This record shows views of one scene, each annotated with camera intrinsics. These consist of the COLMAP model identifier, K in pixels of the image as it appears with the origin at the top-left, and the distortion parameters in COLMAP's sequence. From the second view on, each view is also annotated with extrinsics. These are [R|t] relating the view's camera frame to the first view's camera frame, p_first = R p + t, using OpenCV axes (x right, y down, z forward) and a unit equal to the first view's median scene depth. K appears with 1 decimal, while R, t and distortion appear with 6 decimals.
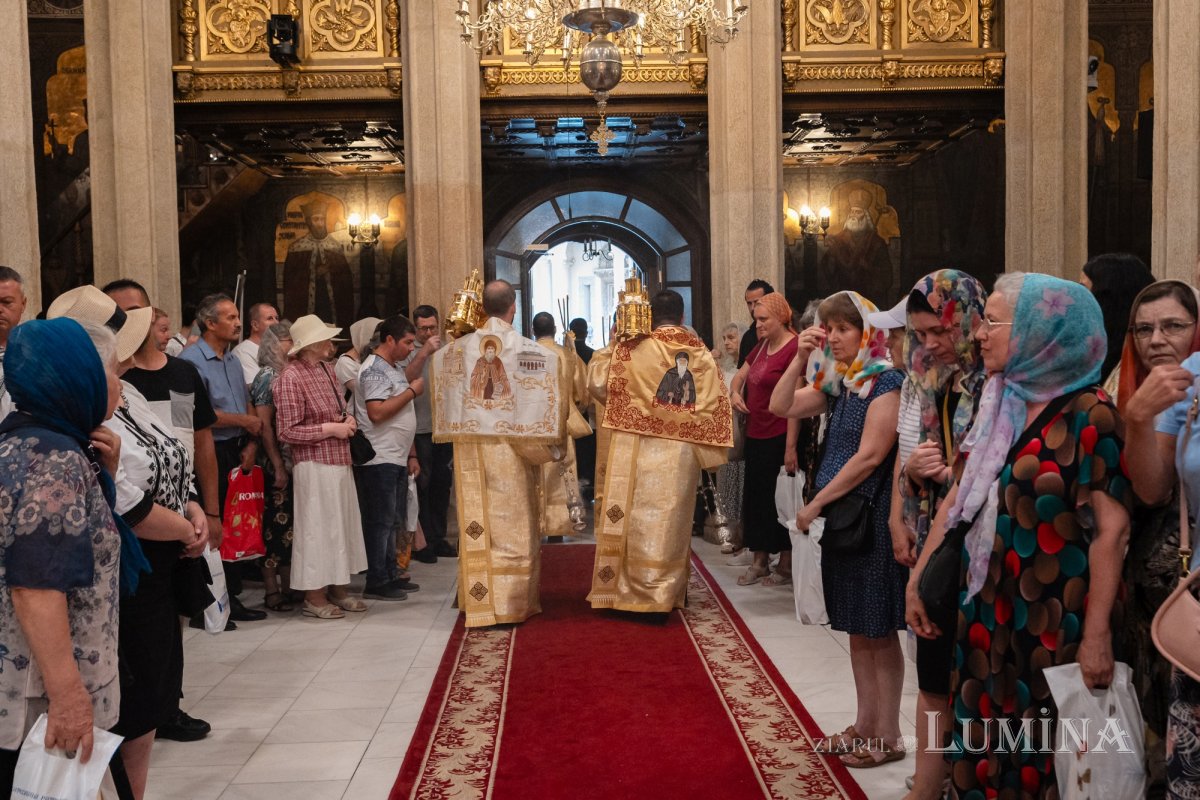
lens RADIAL K [[1209.3, 0, 599.0], [0, 1209.3, 367.6], [0, 0, 1]] dist [0.009445, 0.015000]
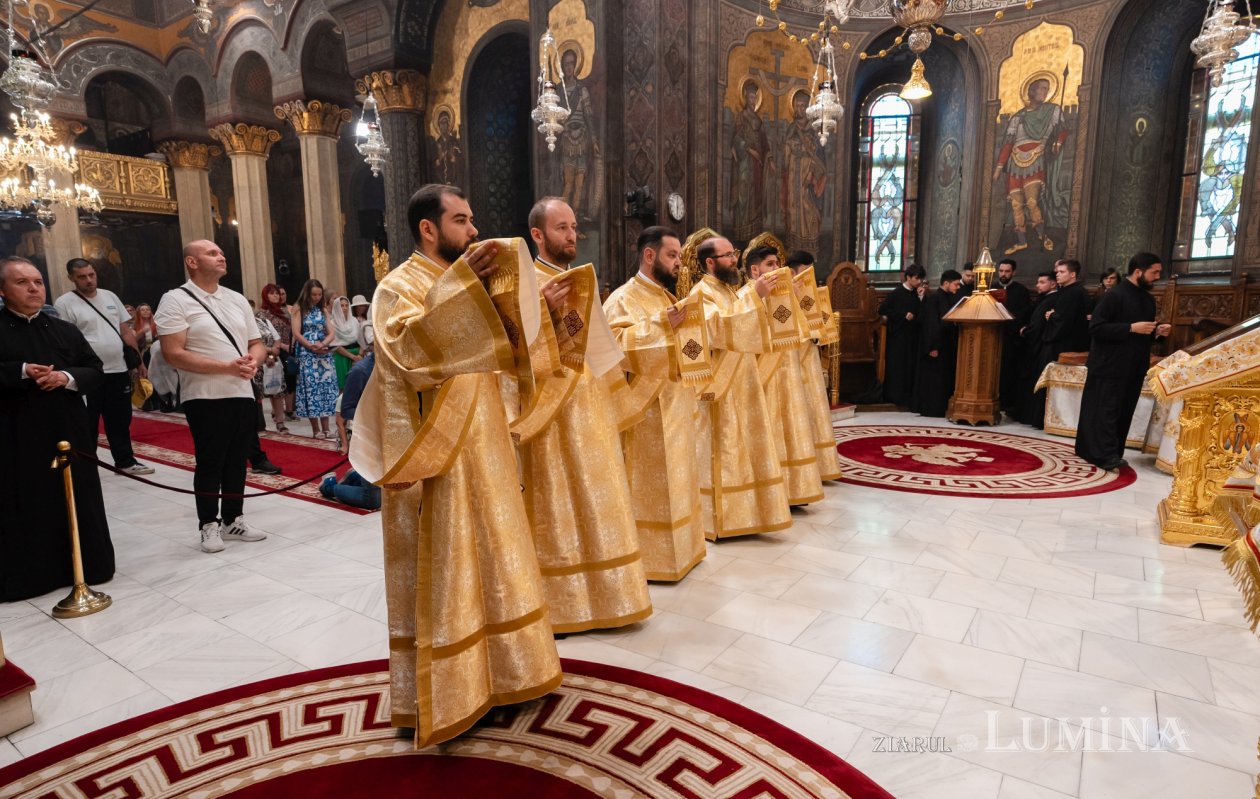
lens RADIAL K [[691.8, 0, 630.1], [0, 691.8, 417.4], [0, 0, 1]] dist [-0.001825, 0.000704]
pose [[0.595498, -0.116144, 0.794917, -0.332754], [0.013486, 0.990800, 0.134661, 0.018727], [-0.803244, -0.069470, 0.591586, -0.725116]]
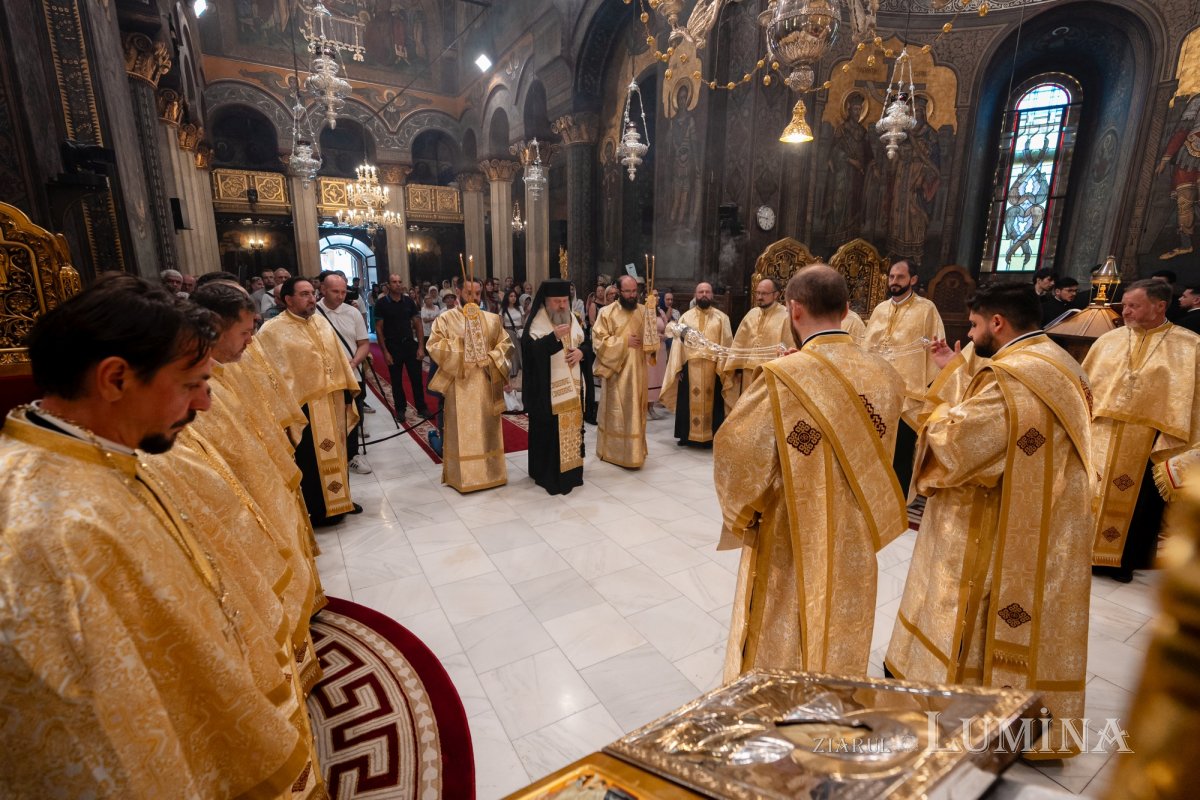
lens RADIAL K [[536.4, 0, 597.5], [0, 536.4, 395.2], [0, 0, 1]] dist [-0.012652, 0.004271]
pose [[0.874530, -0.082991, 0.477819, -0.168740], [-0.012128, 0.981199, 0.192618, -0.021920], [-0.484821, -0.174245, 0.857081, -0.811668]]
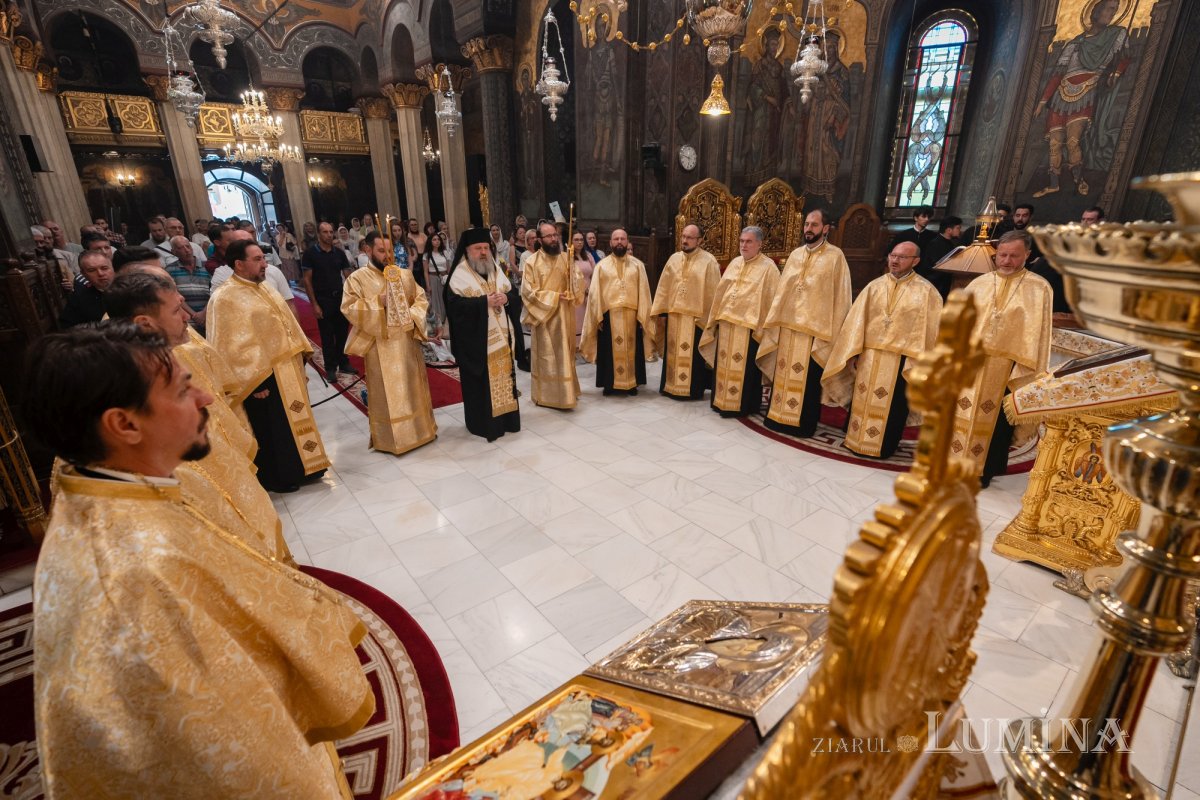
lens RADIAL K [[541.1, 0, 595.6], [0, 541.1, 394.2], [0, 0, 1]] dist [-0.013555, 0.004666]
pose [[0.800536, -0.189012, 0.568697, -0.183473], [0.005281, 0.951148, 0.308690, -0.041738], [-0.599261, -0.244114, 0.762427, -0.823786]]
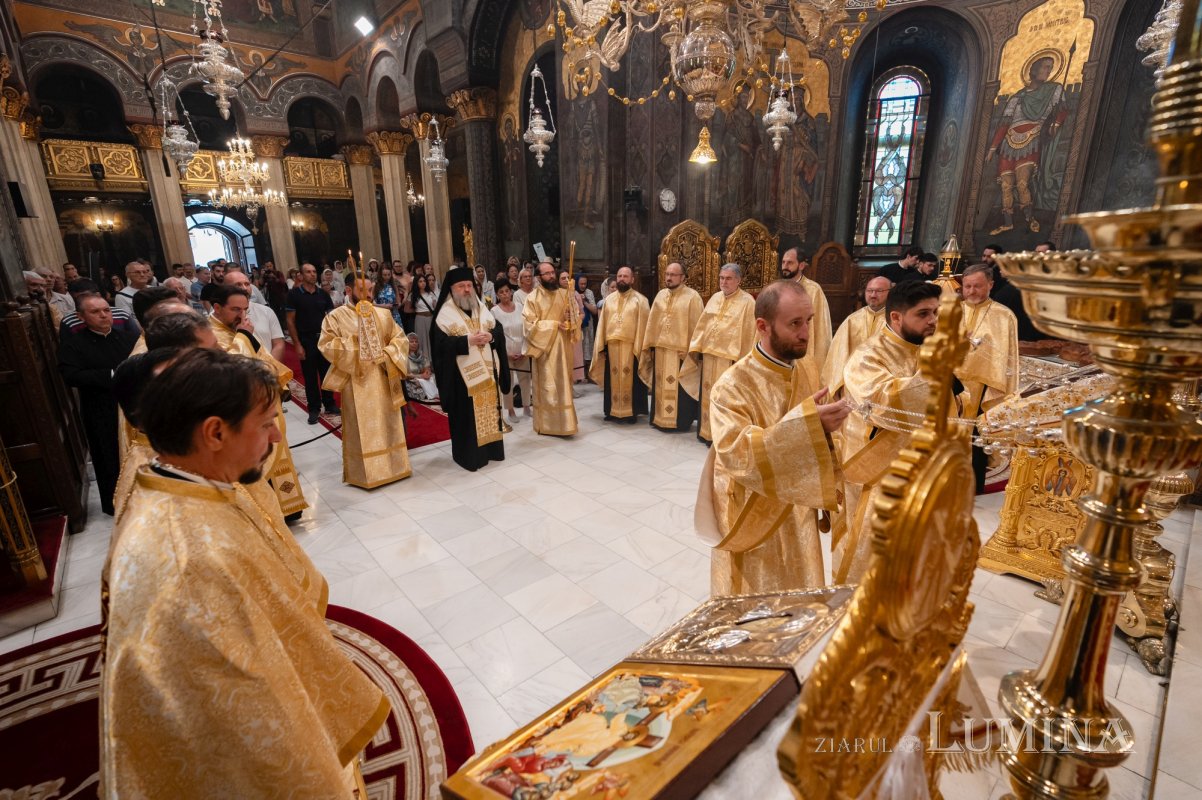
lens RADIAL K [[542.8, 0, 596.2], [0, 542.8, 396.7], [0, 0, 1]] dist [-0.015584, 0.005835]
pose [[0.774449, -0.166128, 0.610434, -0.201967], [0.014040, 0.969181, 0.245948, -0.040704], [-0.632481, -0.181903, 0.752914, -0.828558]]
